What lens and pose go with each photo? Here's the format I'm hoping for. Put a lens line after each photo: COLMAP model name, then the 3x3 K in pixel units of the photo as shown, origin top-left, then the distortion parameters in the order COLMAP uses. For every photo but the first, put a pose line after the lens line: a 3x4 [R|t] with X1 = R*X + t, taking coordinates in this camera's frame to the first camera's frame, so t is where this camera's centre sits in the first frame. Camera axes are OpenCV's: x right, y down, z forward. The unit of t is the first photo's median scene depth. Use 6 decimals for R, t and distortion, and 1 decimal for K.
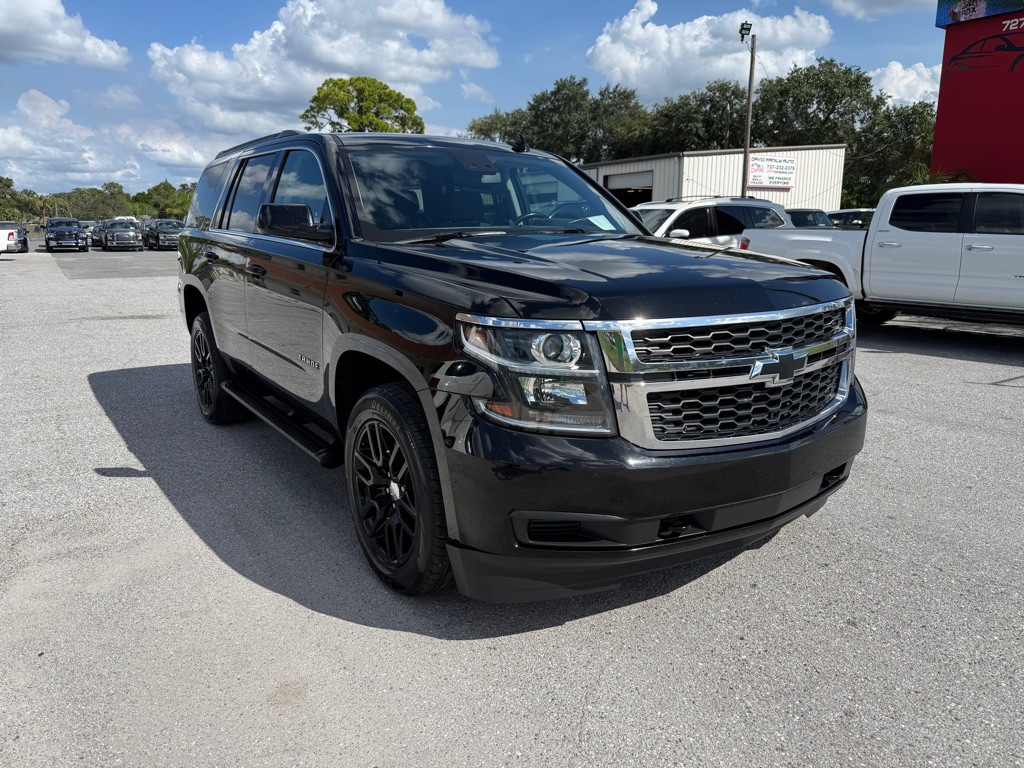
lens RADIAL K [[729.1, 0, 512.0], [0, 729.1, 384.0], [0, 0, 1]] dist [0.038444, -0.054435]
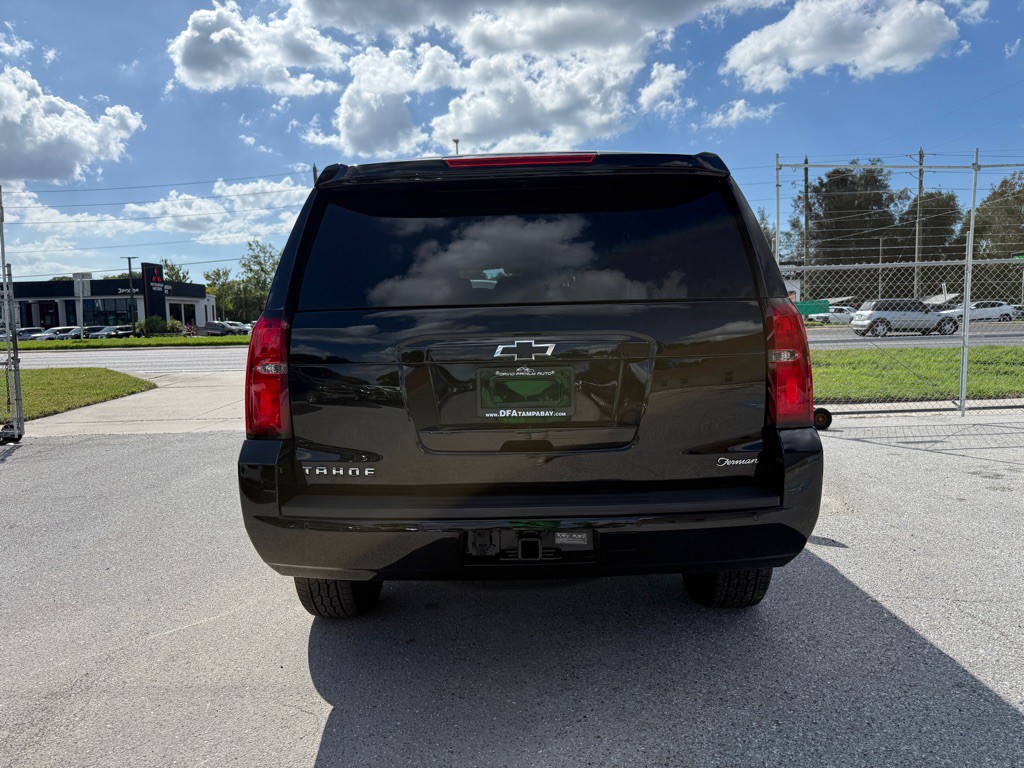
lens RADIAL K [[727.8, 0, 512.0], [0, 727.8, 384.0], [0, 0, 1]] dist [0.004657, -0.006679]
pose [[-0.815080, -0.022646, 0.578906, -0.072469], [0.151801, 0.955977, 0.251127, -0.038584], [-0.559108, 0.292567, -0.775759, 0.184968]]
